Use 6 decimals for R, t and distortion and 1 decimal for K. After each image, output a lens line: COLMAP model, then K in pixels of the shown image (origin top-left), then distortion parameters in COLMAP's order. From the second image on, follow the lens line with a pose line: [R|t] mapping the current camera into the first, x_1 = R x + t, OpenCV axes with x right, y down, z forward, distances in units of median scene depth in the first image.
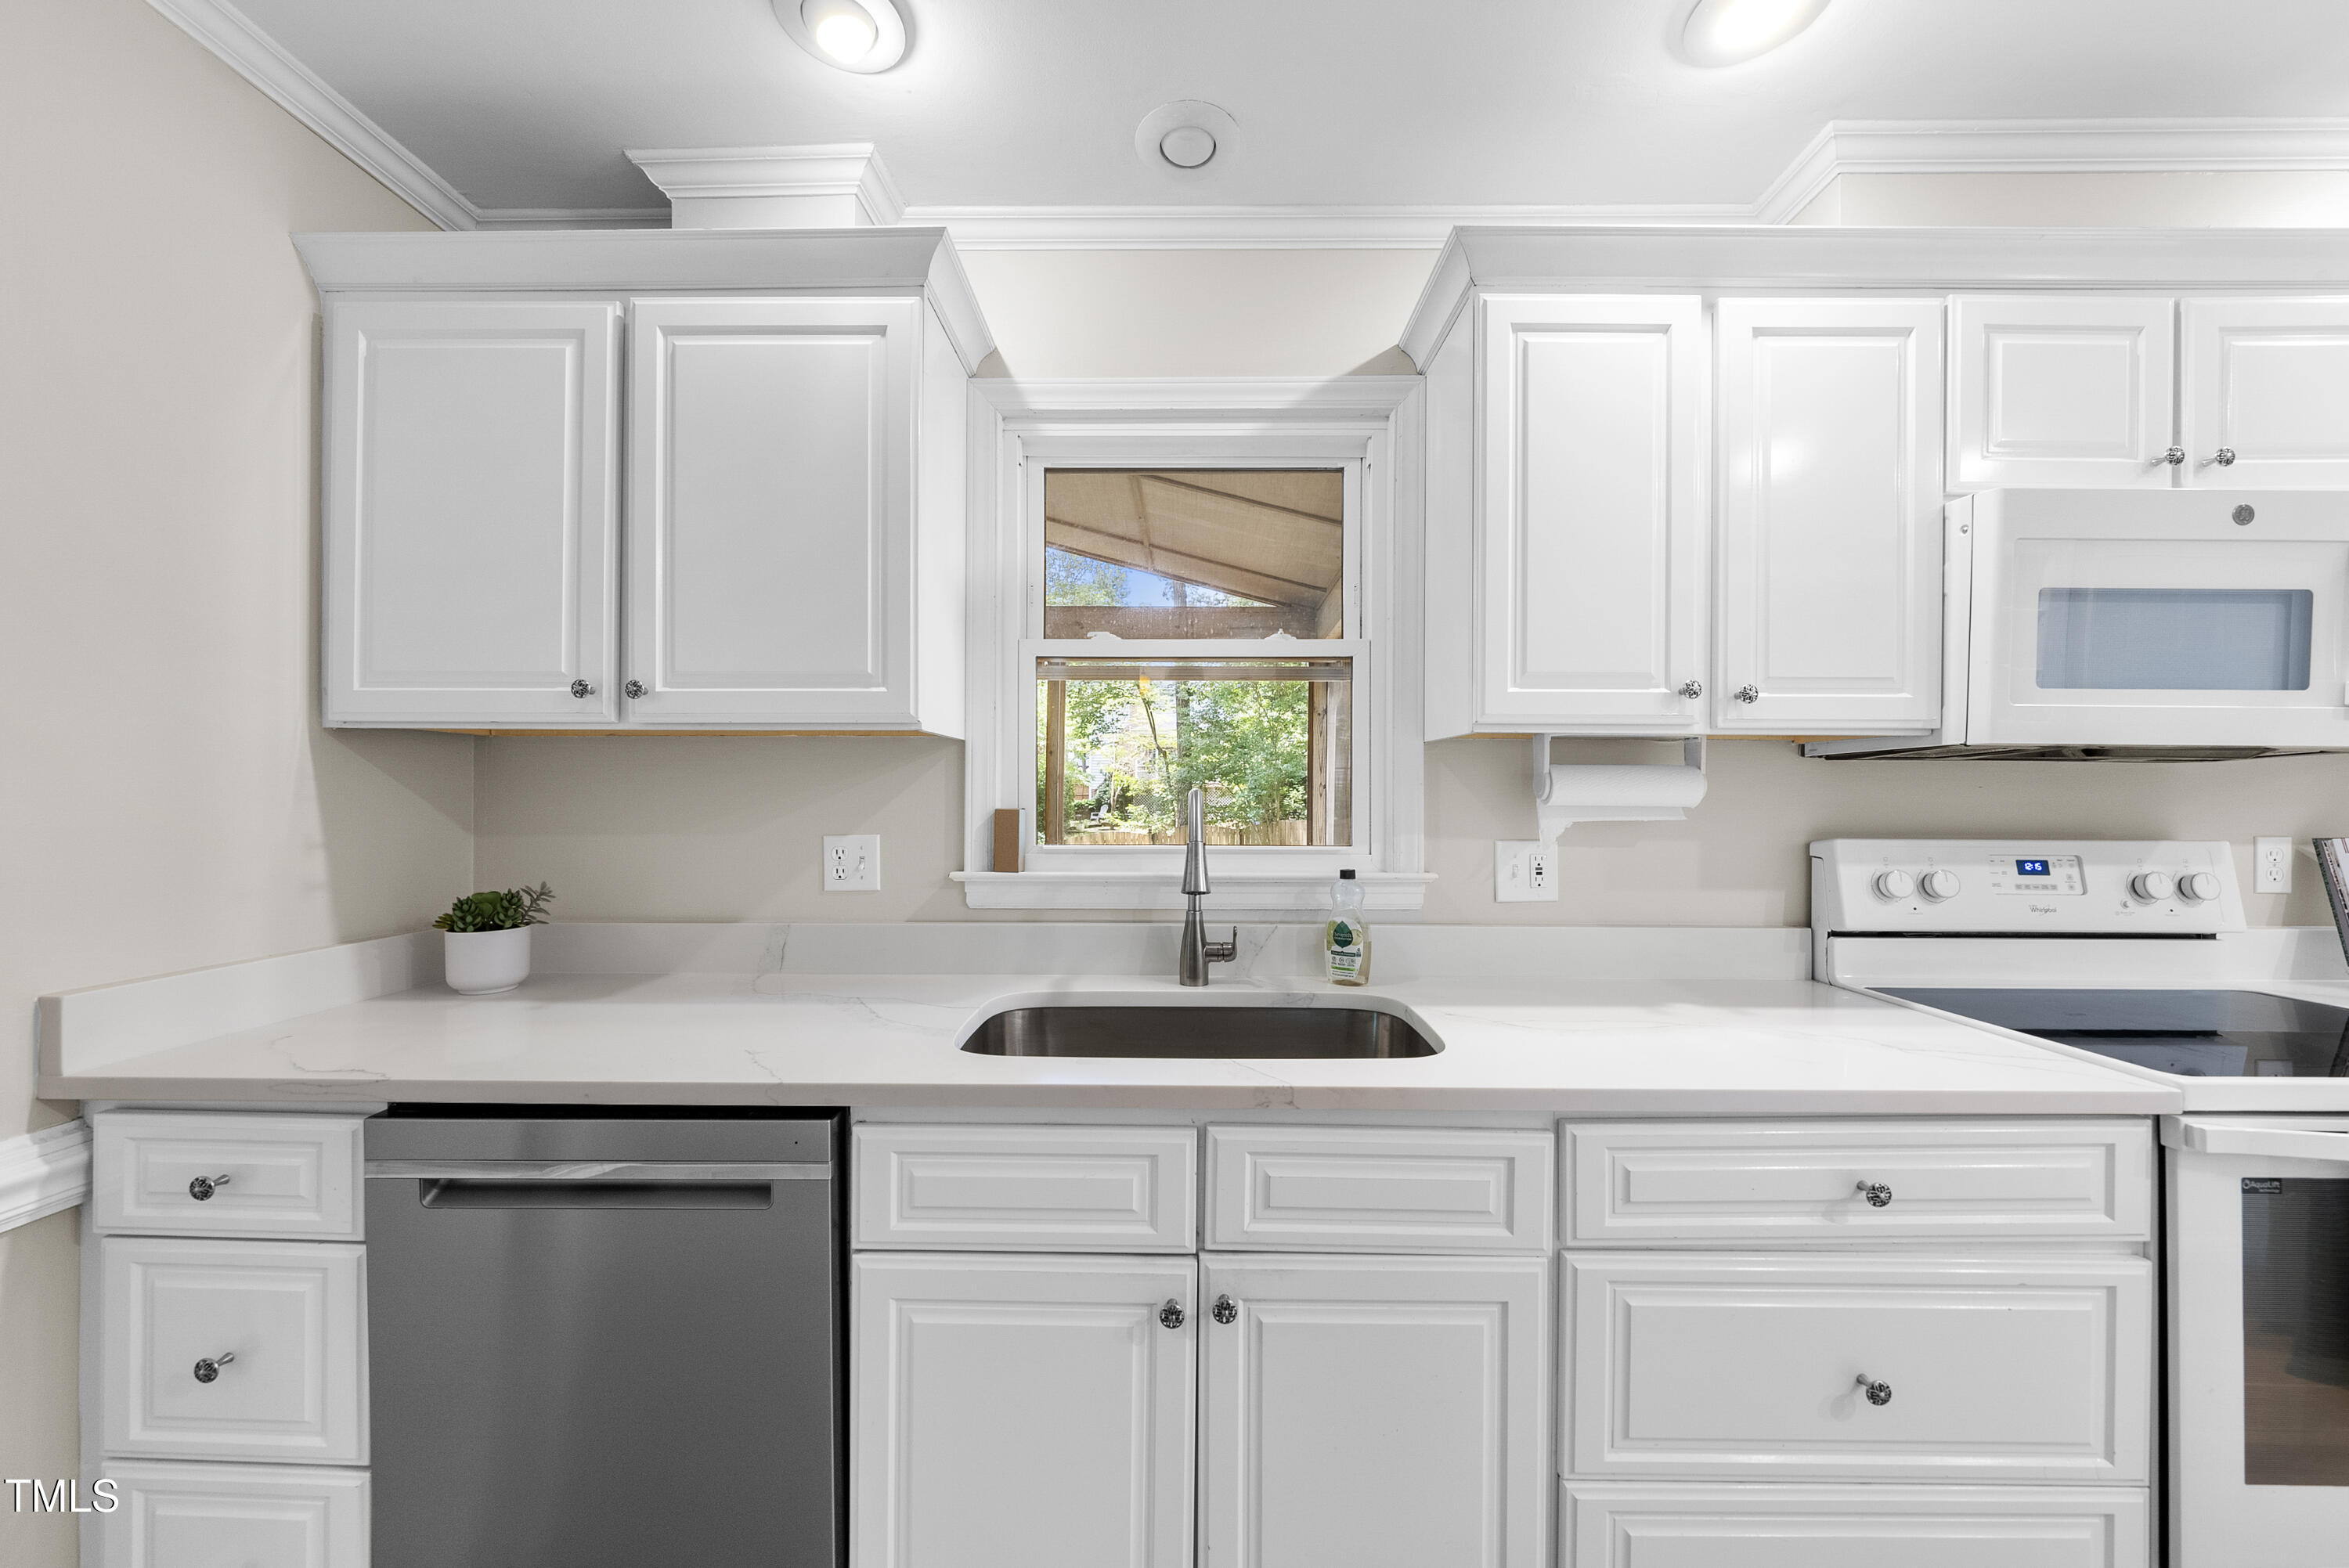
lens RADIAL K [[859.6, 0, 1175.1], [0, 859.6, 797.3], [0, 0, 1]] dist [-0.000165, -0.000003]
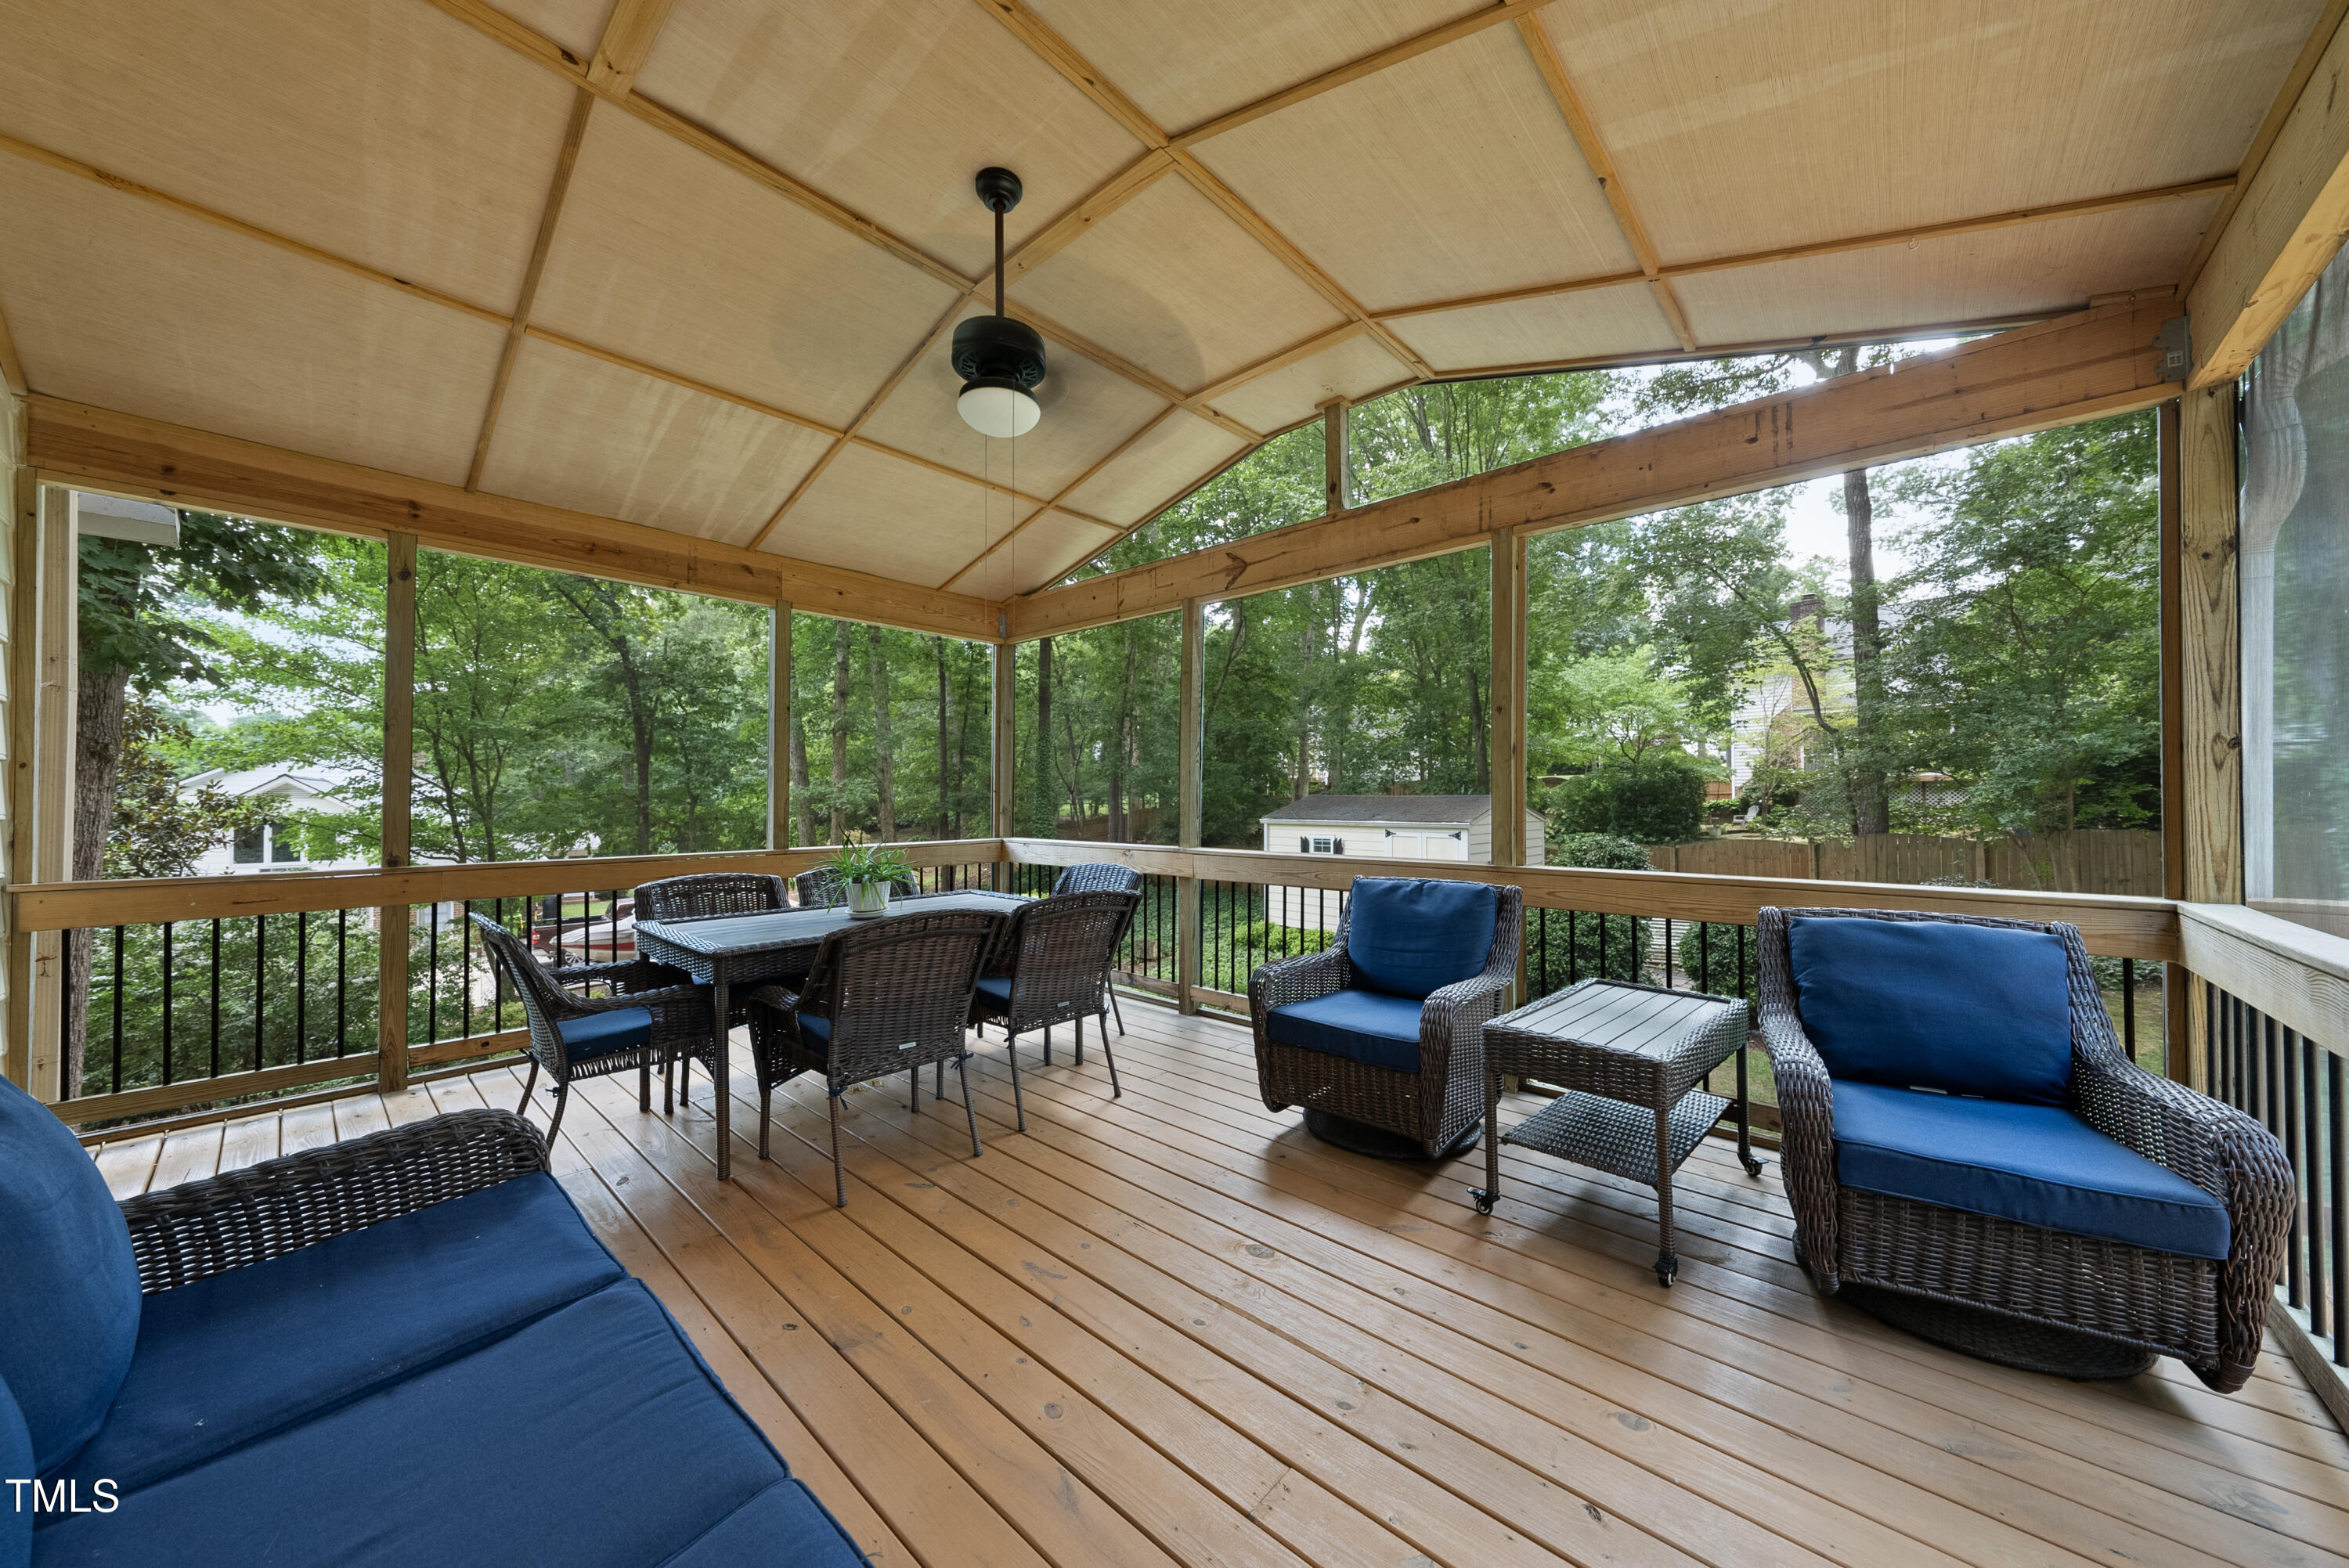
lens RADIAL K [[804.0, 0, 1169.7], [0, 804.0, 794.6], [0, 0, 1]] dist [0.001412, 0.000151]
pose [[0.748402, -0.009515, -0.663178, 0.096233], [0.006054, 0.999953, -0.007514, 0.011529], [0.663218, 0.001608, 0.748424, 0.687407]]
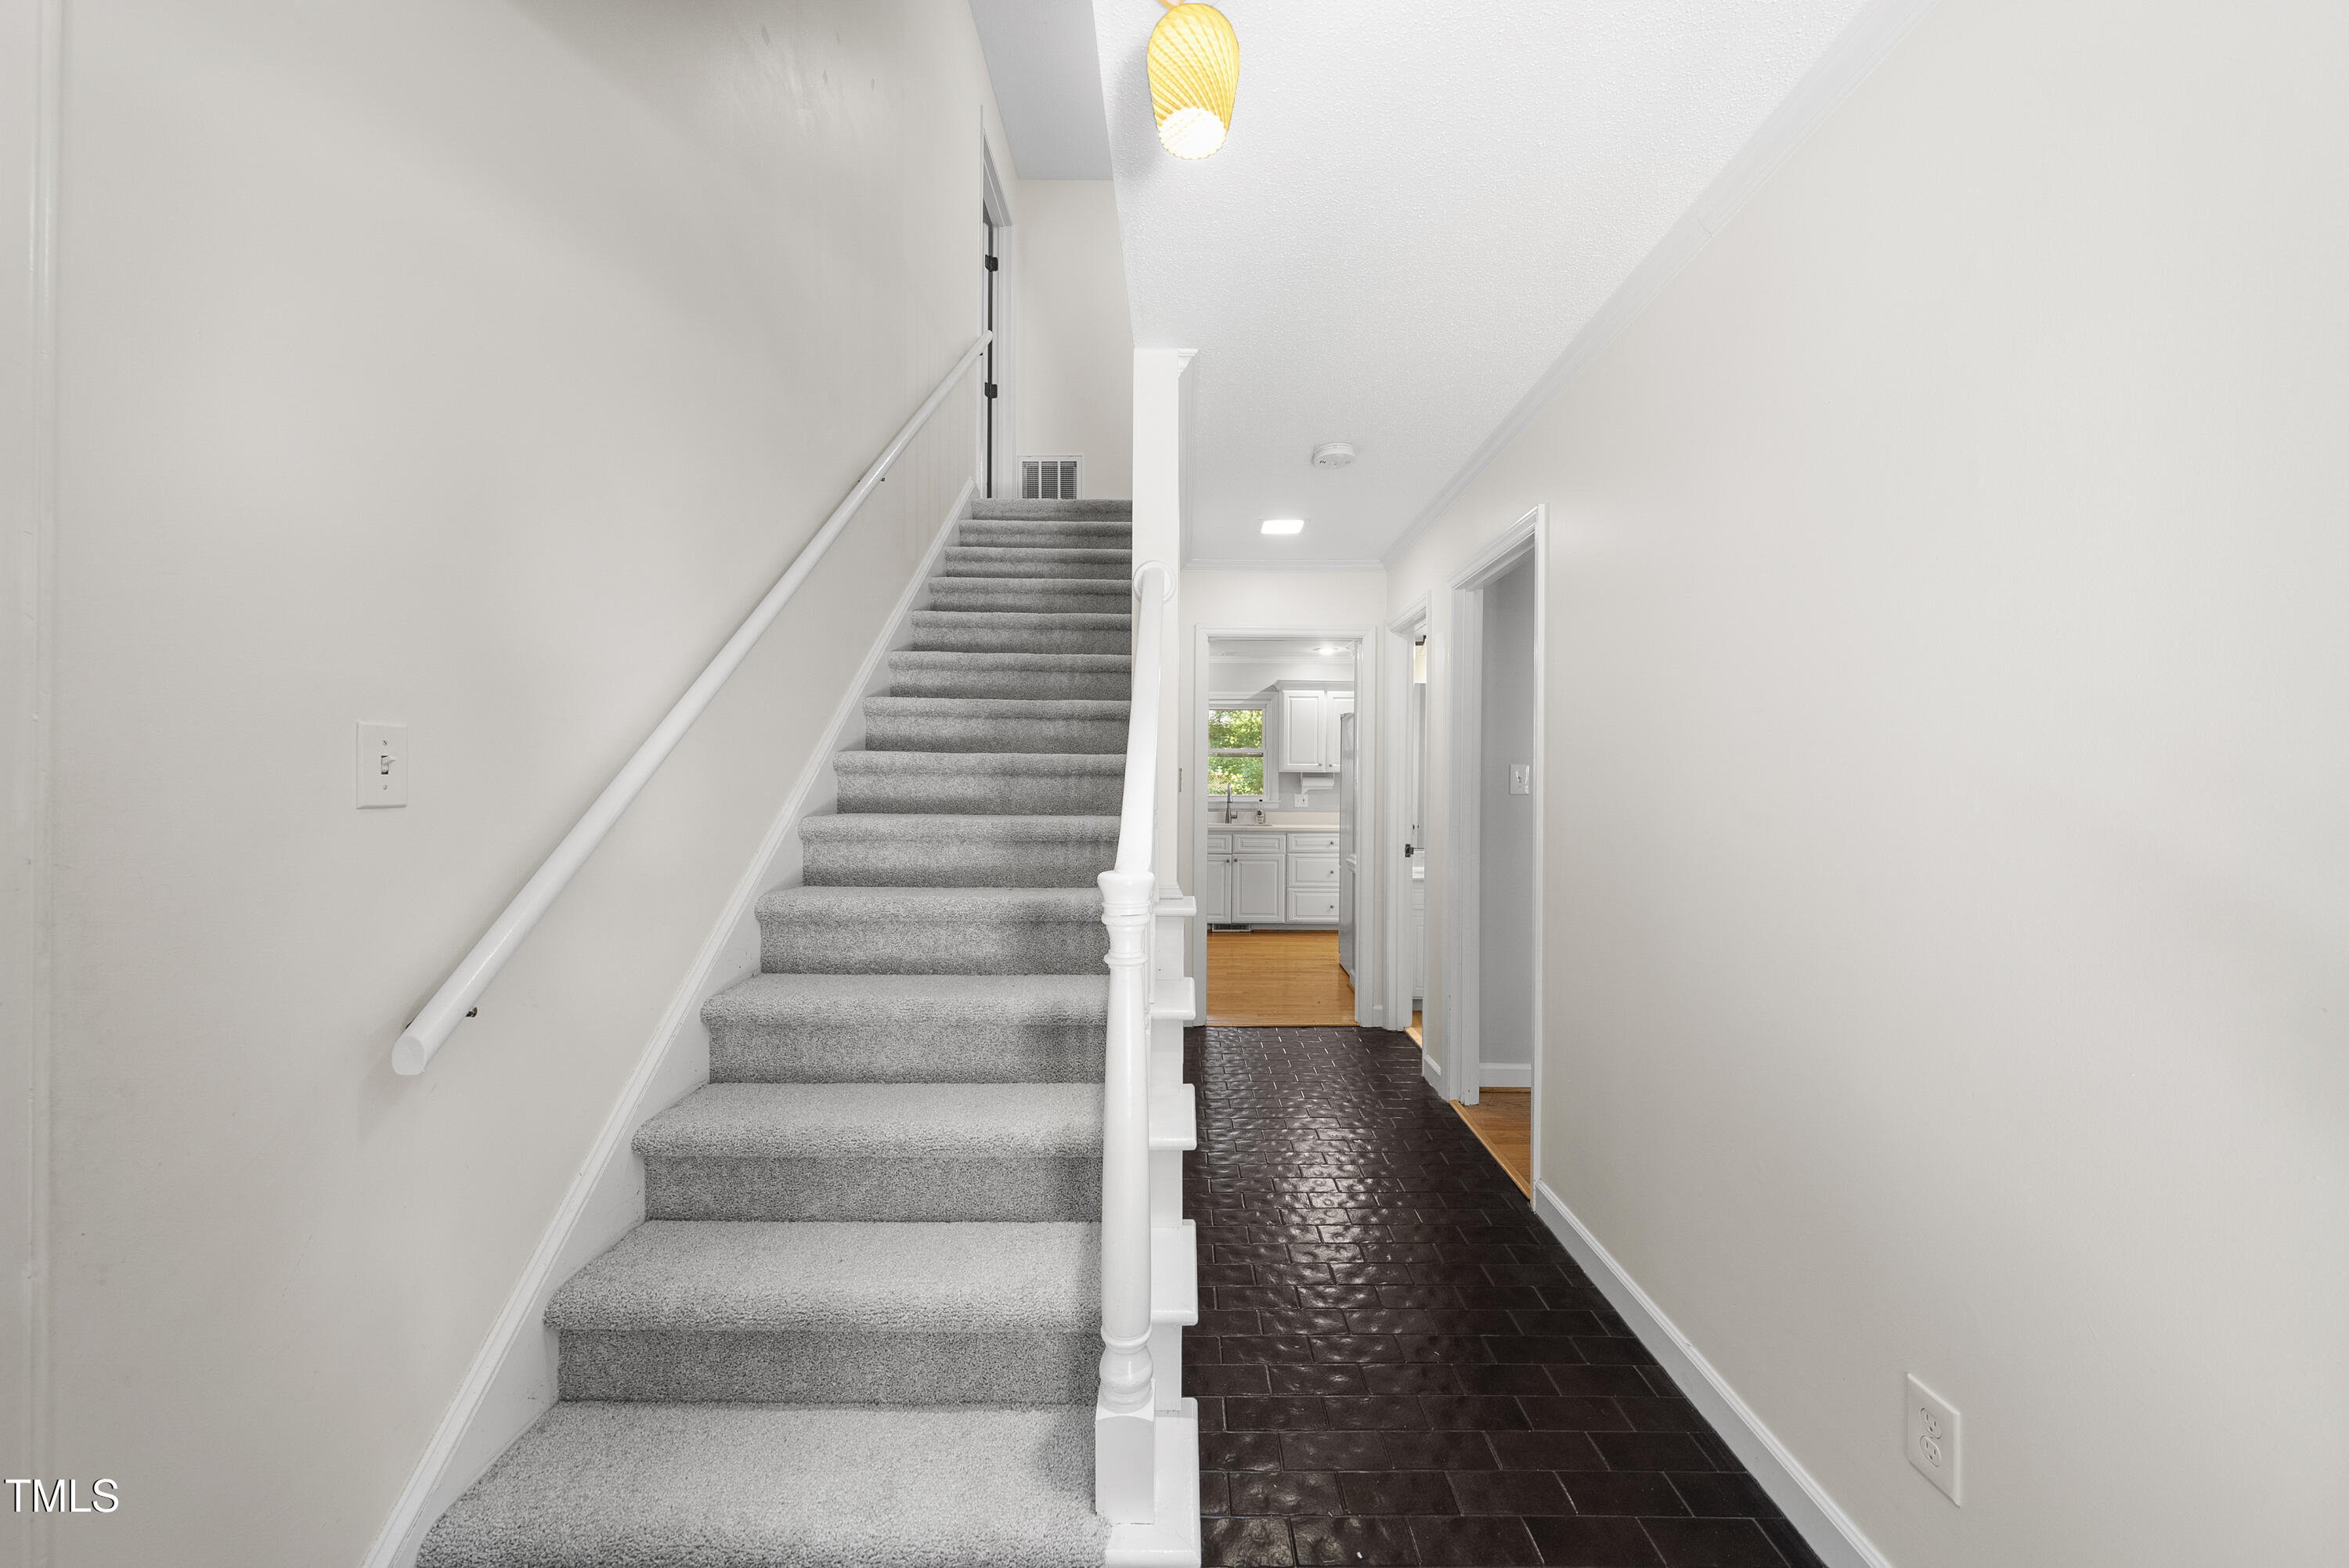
lens RADIAL K [[859.6, 0, 1176.0], [0, 859.6, 785.4], [0, 0, 1]] dist [-0.000165, -0.000003]
pose [[0.999994, -0.000781, 0.003434, -0.150713], [0.000775, 0.999998, 0.001816, -0.001611], [-0.003435, -0.001813, 0.999992, -1.986171]]
